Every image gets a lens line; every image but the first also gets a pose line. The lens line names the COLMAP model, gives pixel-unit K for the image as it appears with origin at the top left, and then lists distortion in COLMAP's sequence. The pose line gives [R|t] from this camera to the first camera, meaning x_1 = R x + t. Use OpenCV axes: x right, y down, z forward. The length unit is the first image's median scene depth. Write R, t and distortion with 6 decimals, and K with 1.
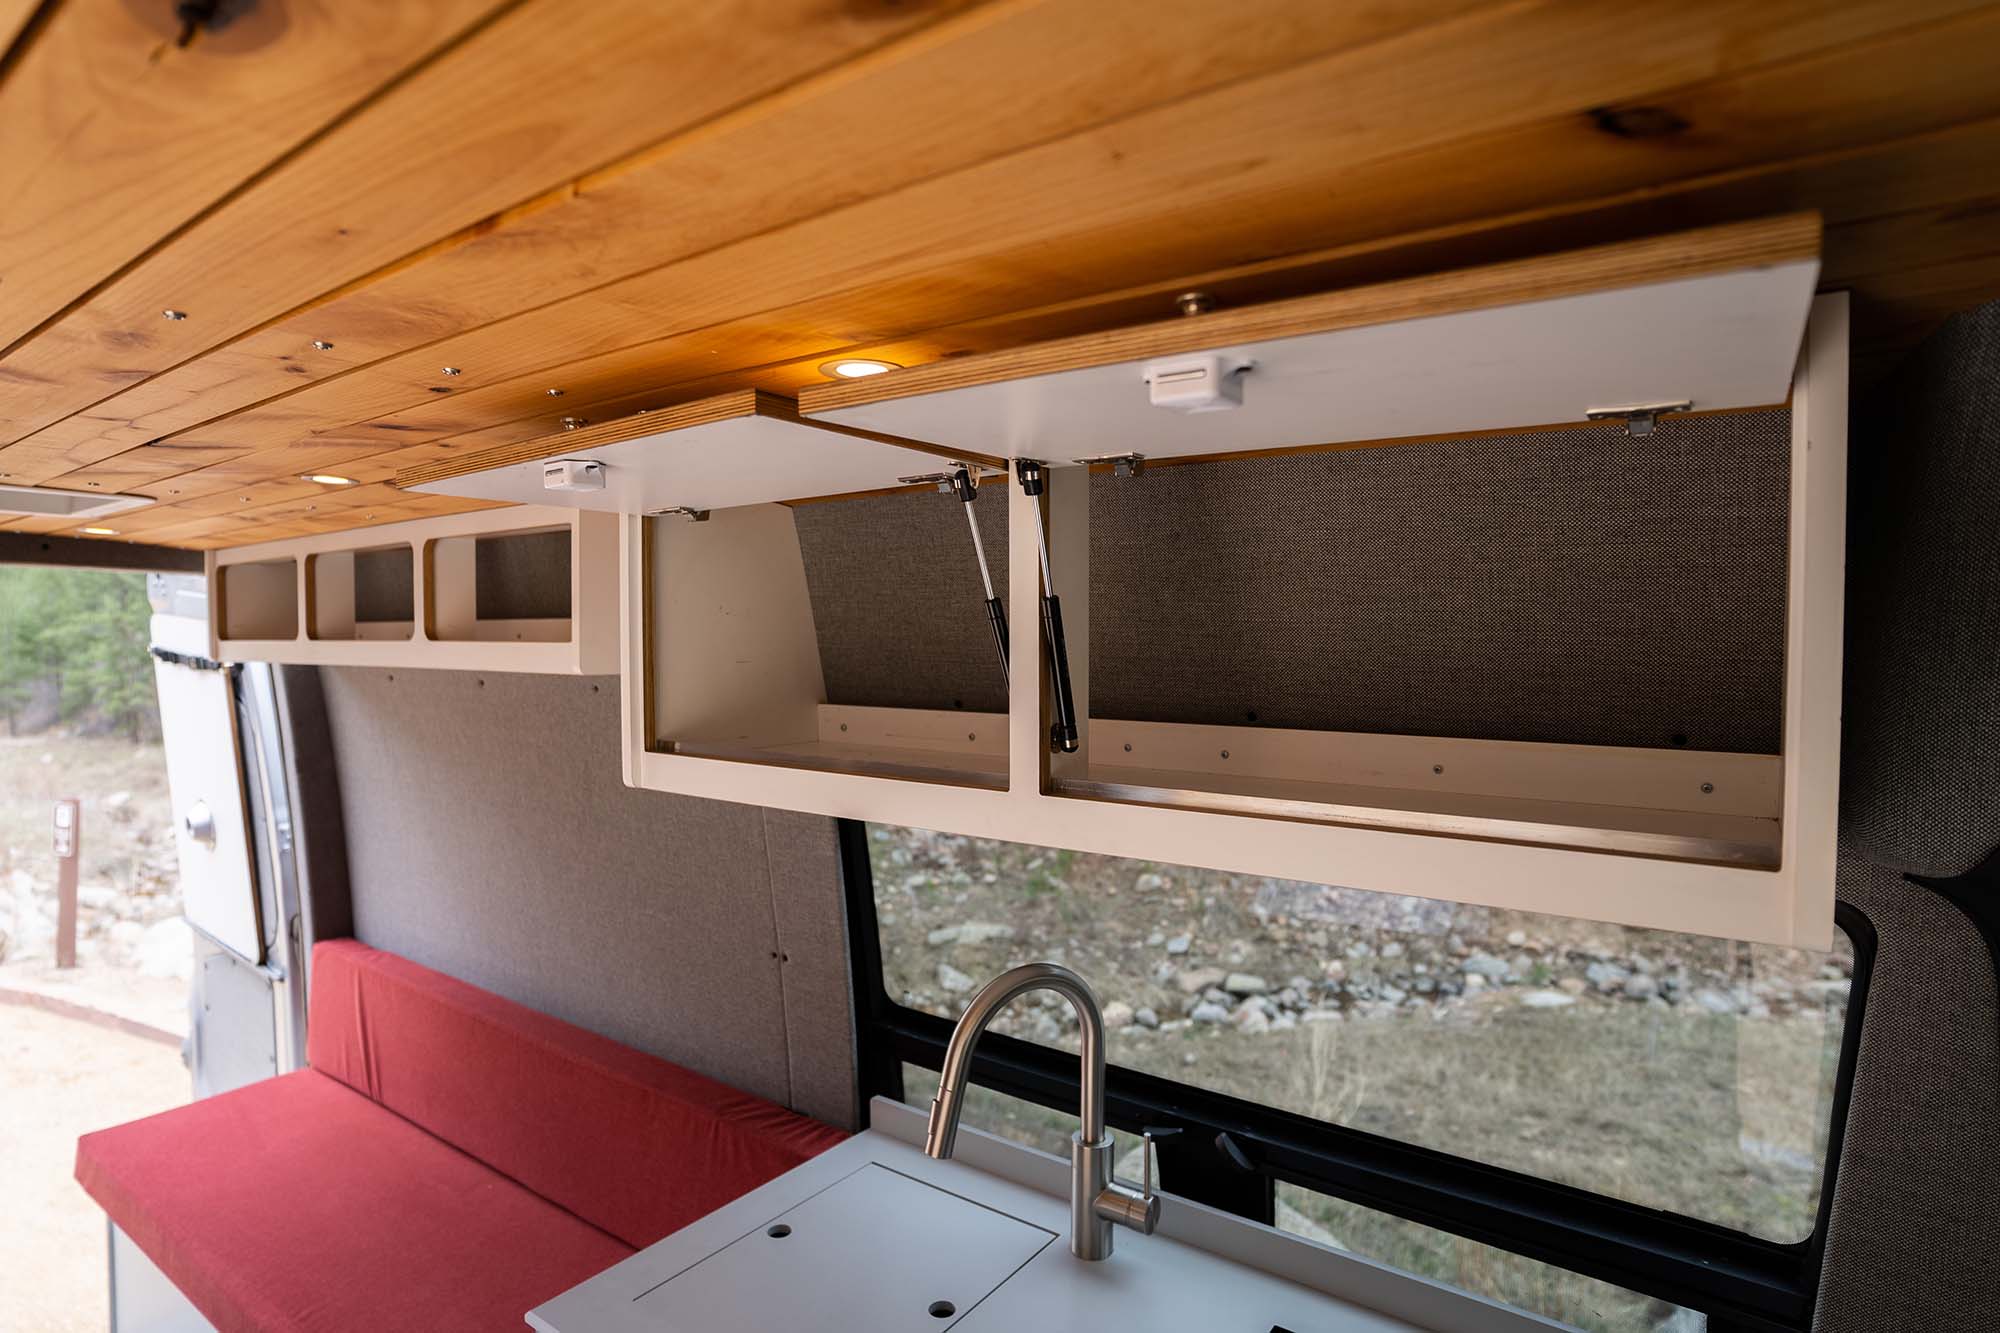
lens RADIAL K [[1057.1, 0, 994.9], [0, 1057.1, 660.7], [0, 0, 1]] dist [-0.072650, 0.033199]
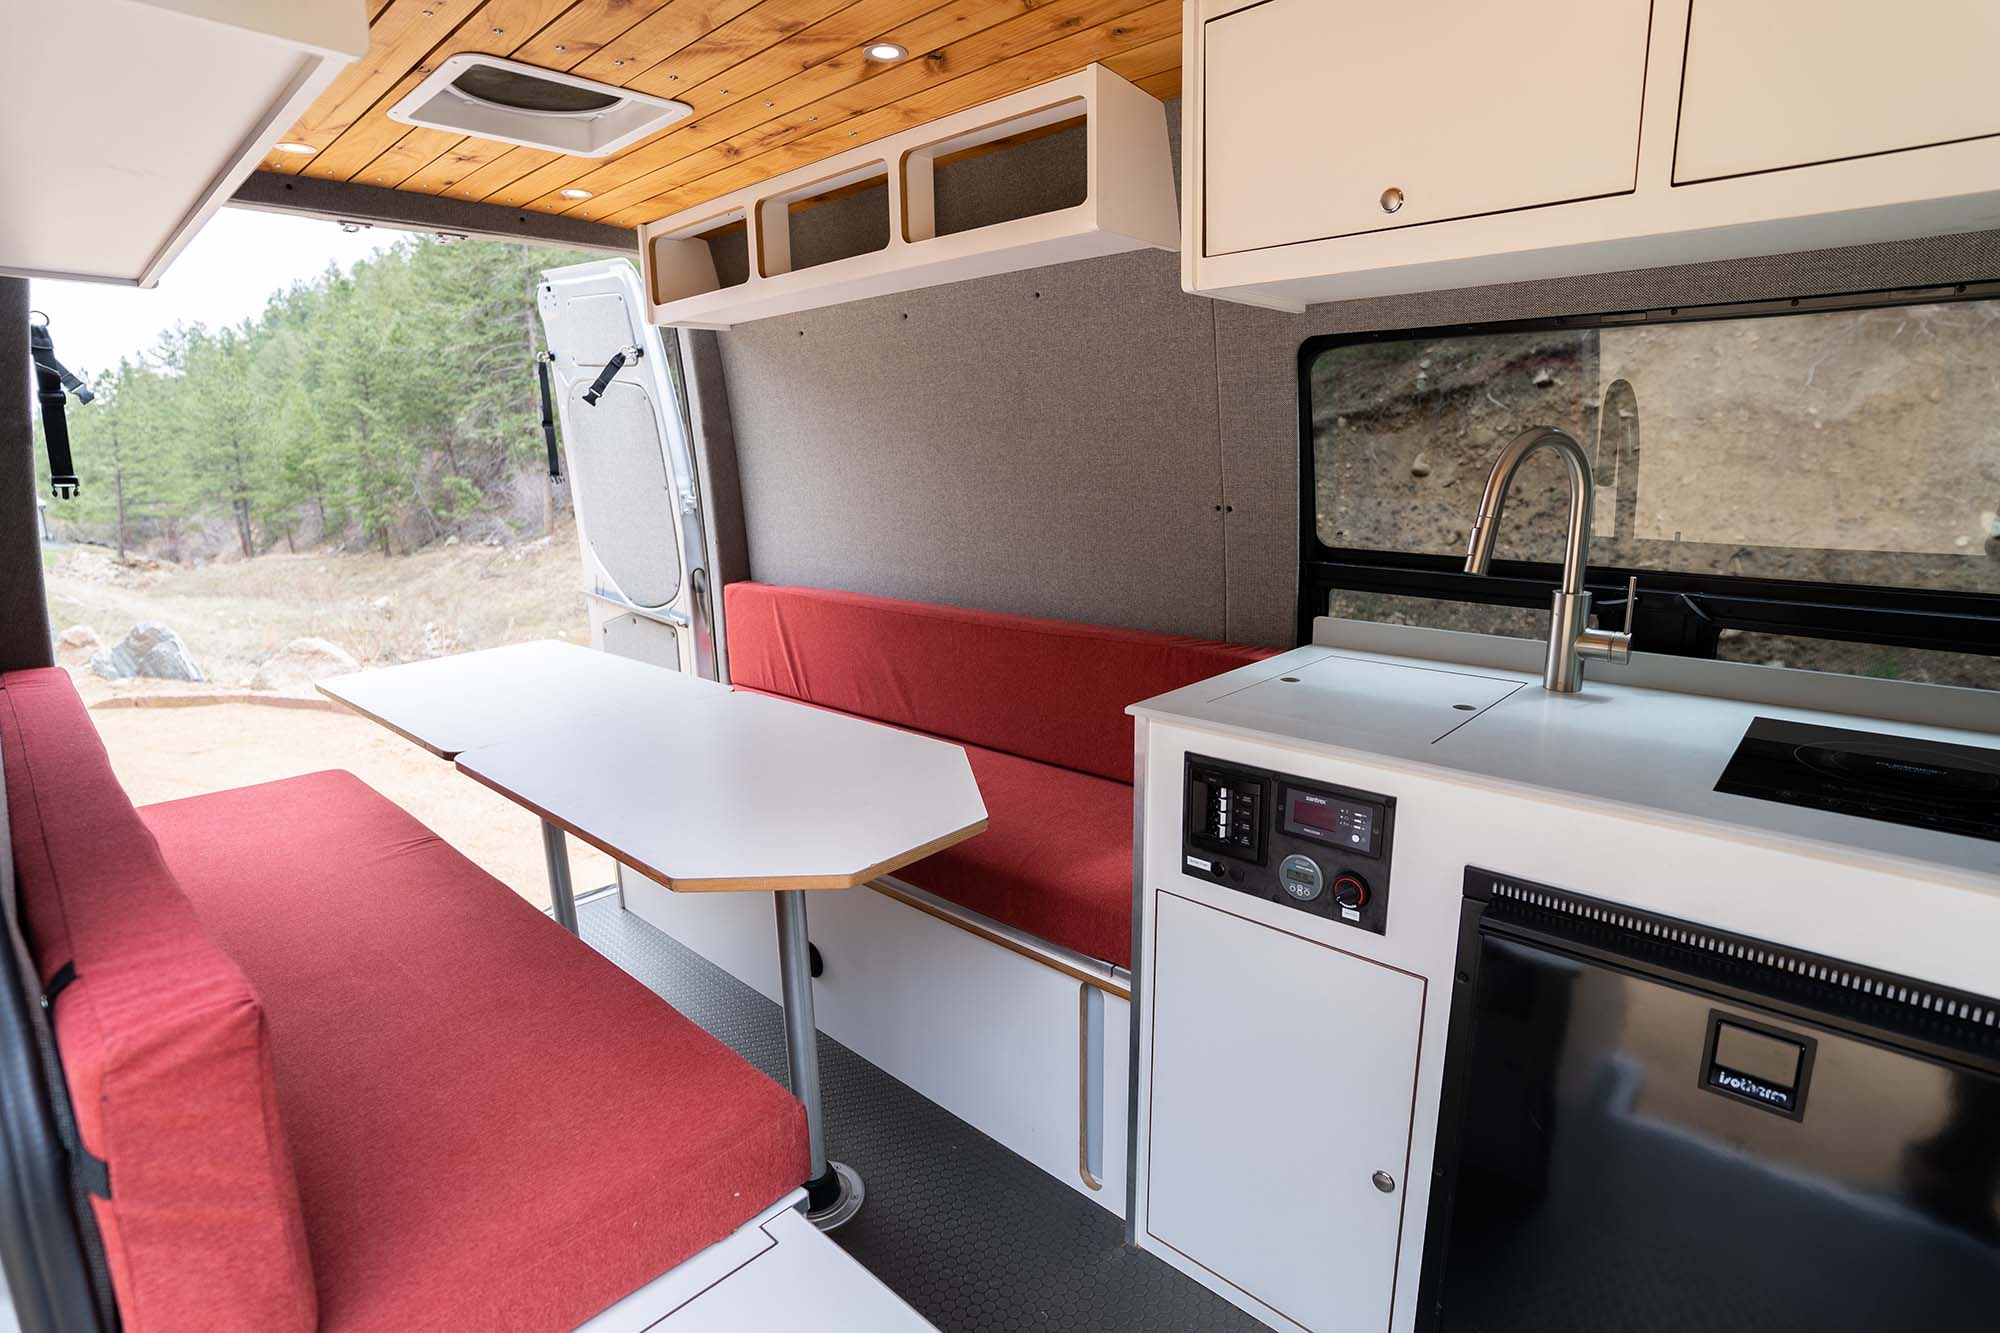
lens RADIAL K [[990.6, 0, 1002.6], [0, 990.6, 662.0], [0, 0, 1]] dist [-0.079684, 0.033159]
pose [[0.992277, 0.009553, -0.123675, -0.179846], [0.013206, 0.983227, 0.181907, 0.142743], [0.123338, -0.182136, 0.975507, -0.073135]]
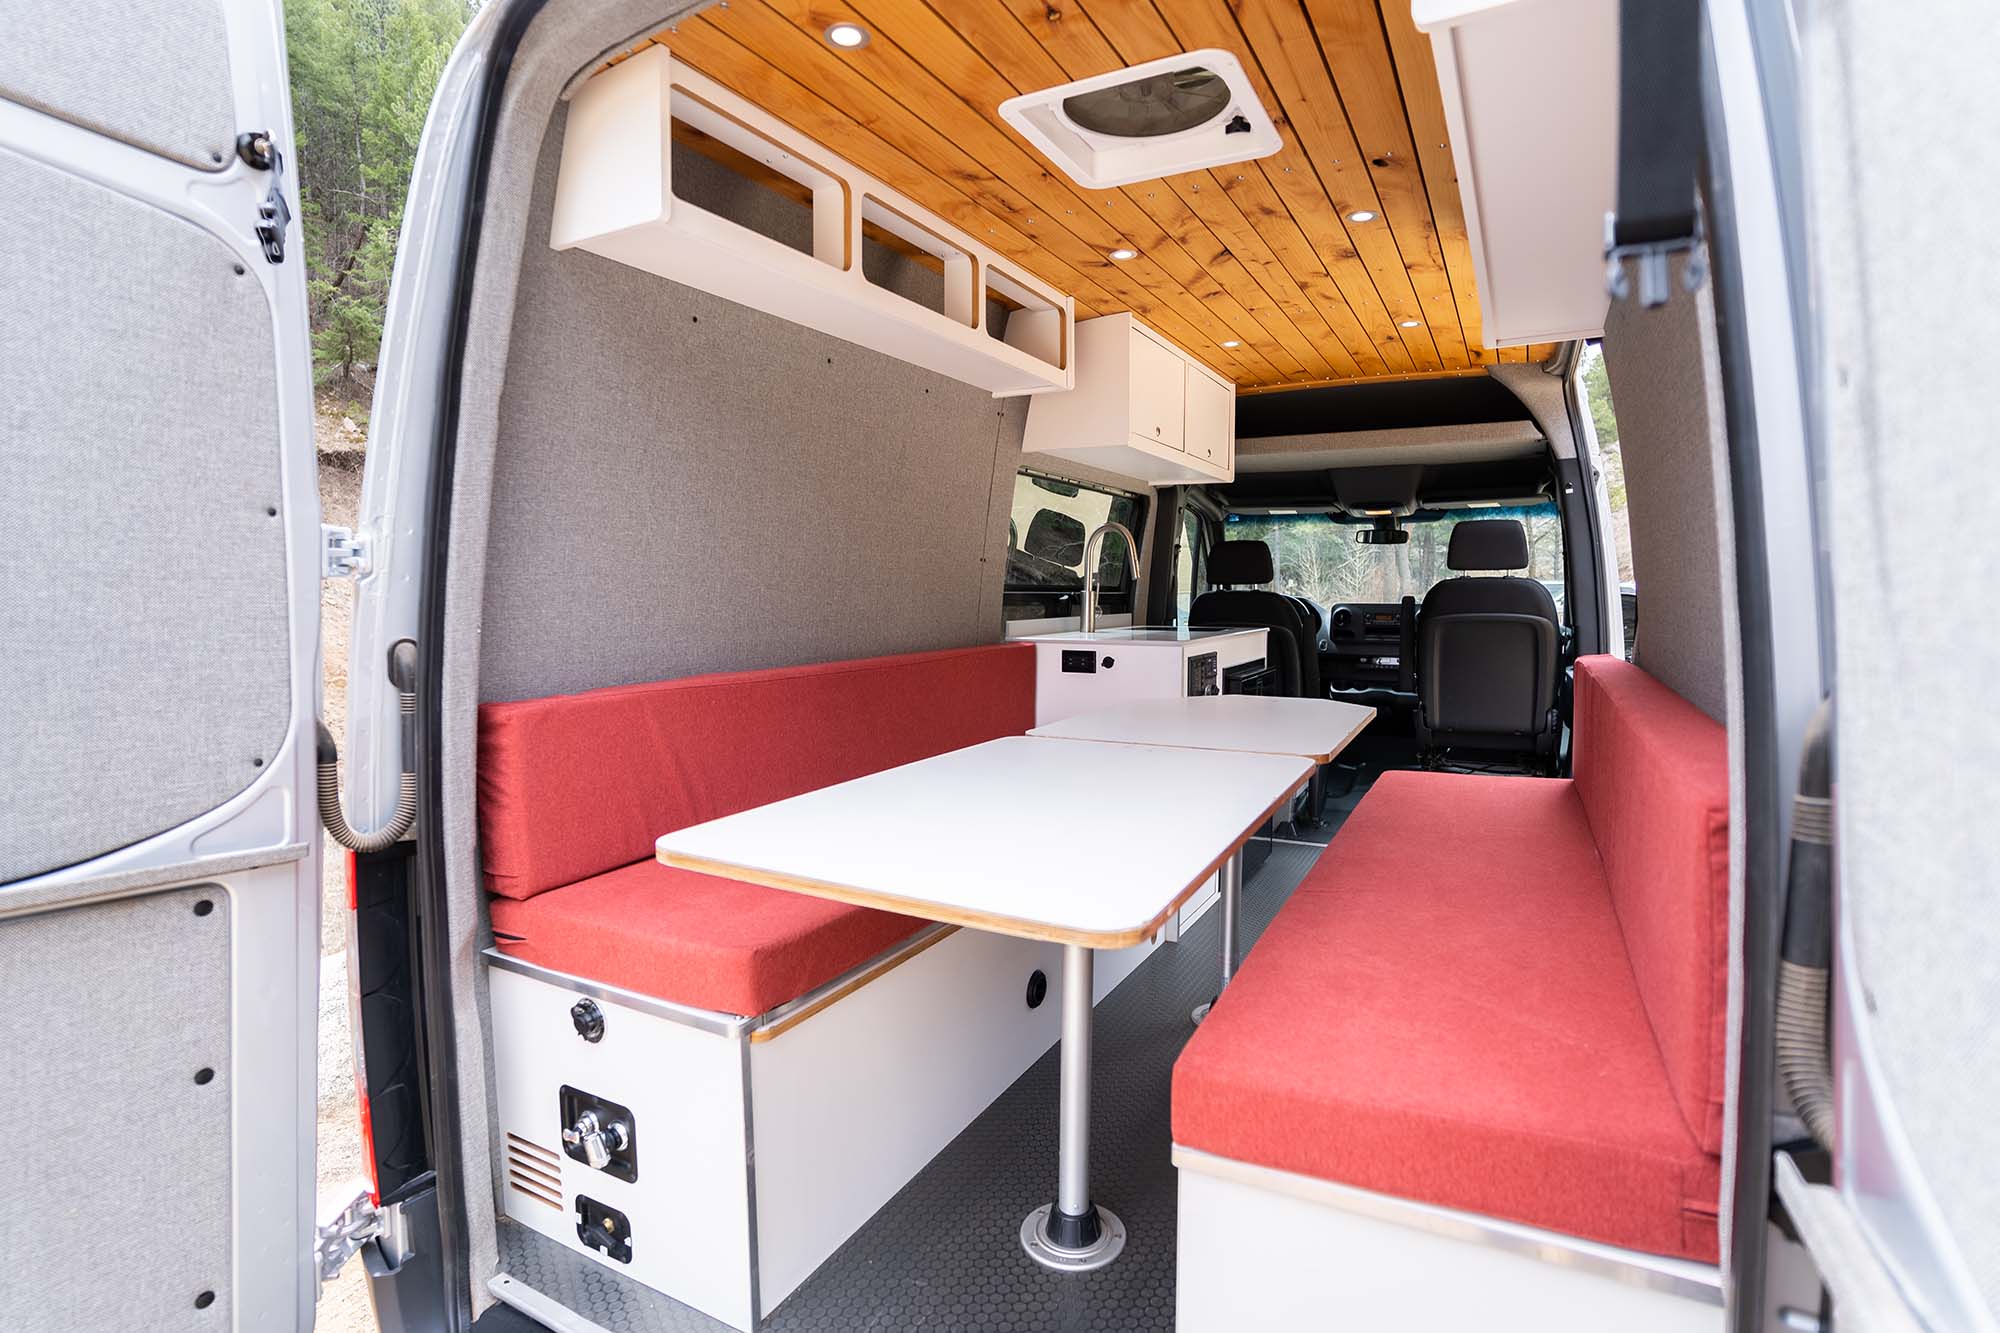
lens RADIAL K [[989.4, 0, 1008.6], [0, 989.4, 663.8], [0, 0, 1]] dist [-0.084454, 0.032577]
pose [[-0.136150, -0.076418, 0.987737, -1.116172], [0.031427, 0.996186, 0.081403, 0.186788], [-0.990190, 0.042125, -0.133229, 0.688191]]
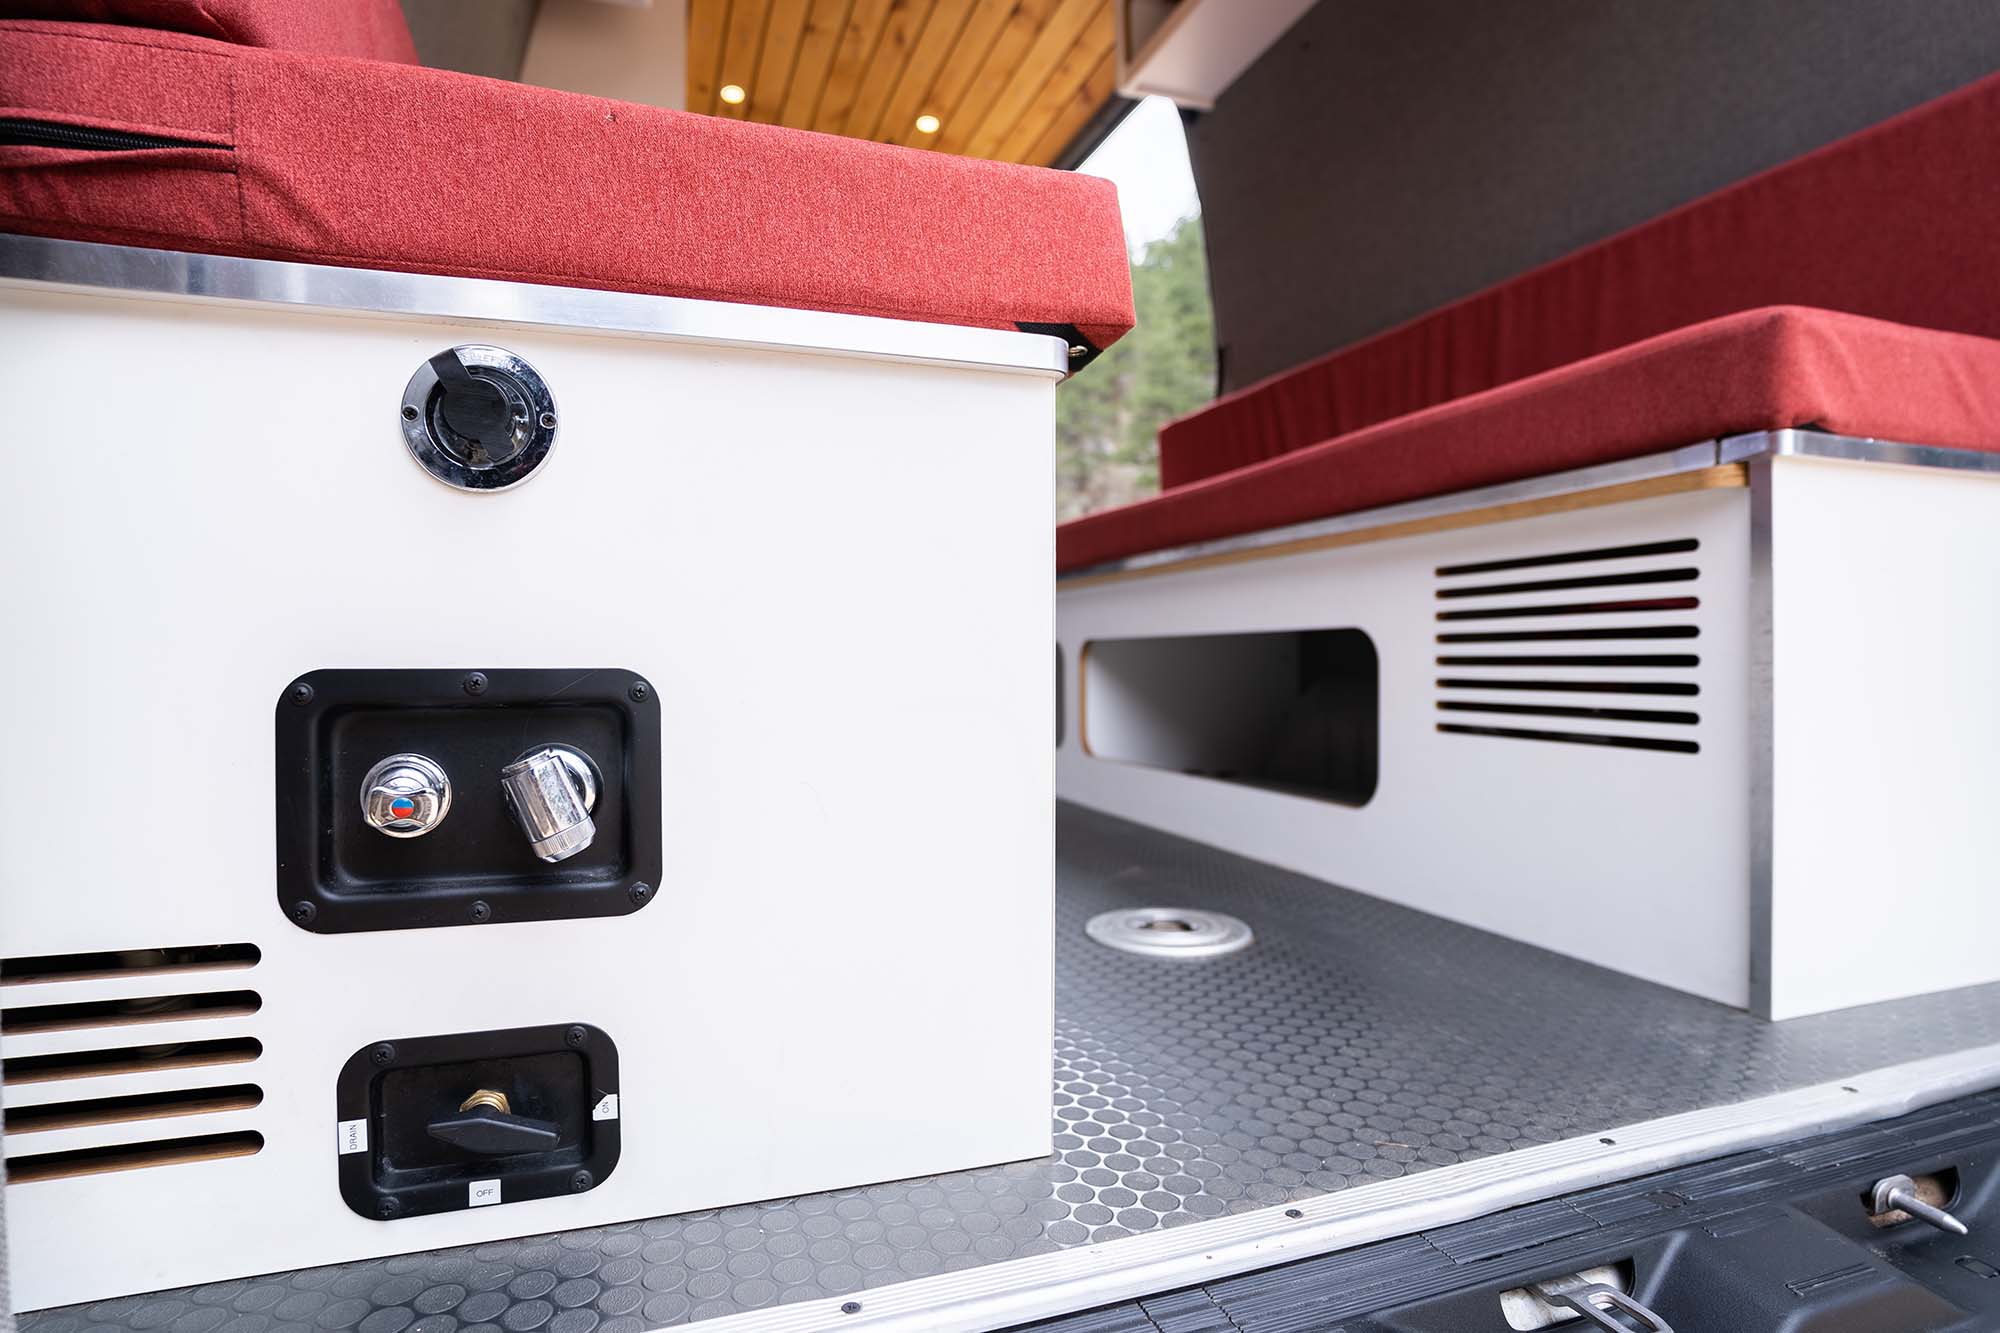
lens RADIAL K [[1021.6, 0, 977.9], [0, 1021.6, 658.5], [0, 0, 1]] dist [-0.044644, -0.000010]
pose [[-0.815001, 0.000894, 0.579459, -0.774465], [0.017484, 0.999581, 0.023049, 0.439328], [-0.579196, 0.028917, -0.814675, 0.930685]]
